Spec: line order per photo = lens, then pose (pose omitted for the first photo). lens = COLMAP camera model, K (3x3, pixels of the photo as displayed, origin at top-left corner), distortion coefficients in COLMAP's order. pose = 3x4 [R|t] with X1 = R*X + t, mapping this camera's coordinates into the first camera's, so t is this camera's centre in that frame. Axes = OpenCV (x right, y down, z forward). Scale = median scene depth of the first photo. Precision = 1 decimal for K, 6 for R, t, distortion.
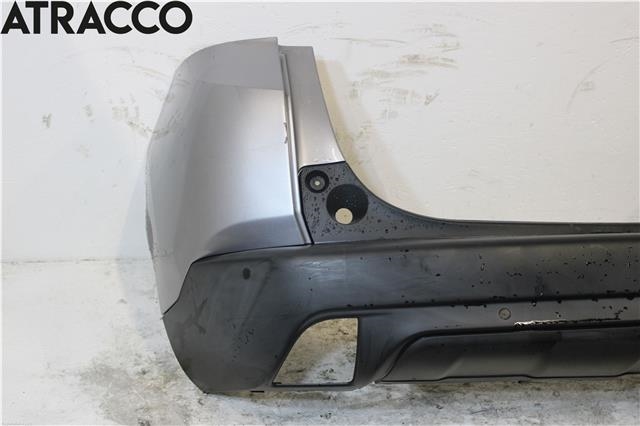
lens RADIAL K [[921.2, 0, 316.5], [0, 921.2, 213.8], [0, 0, 1]] dist [-0.061859, 0.000000]
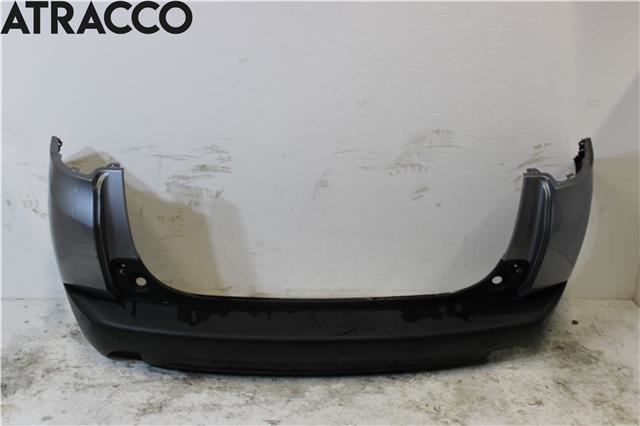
lens RADIAL K [[757.7, 0, 318.1], [0, 757.7, 214.4], [0, 0, 1]] dist [-0.055032, 0.000000]
pose [[0.989364, -0.015025, -0.144685, 0.495956], [-0.010193, 0.985046, -0.171988, 0.135209], [0.145106, 0.171633, 0.974416, -0.232326]]
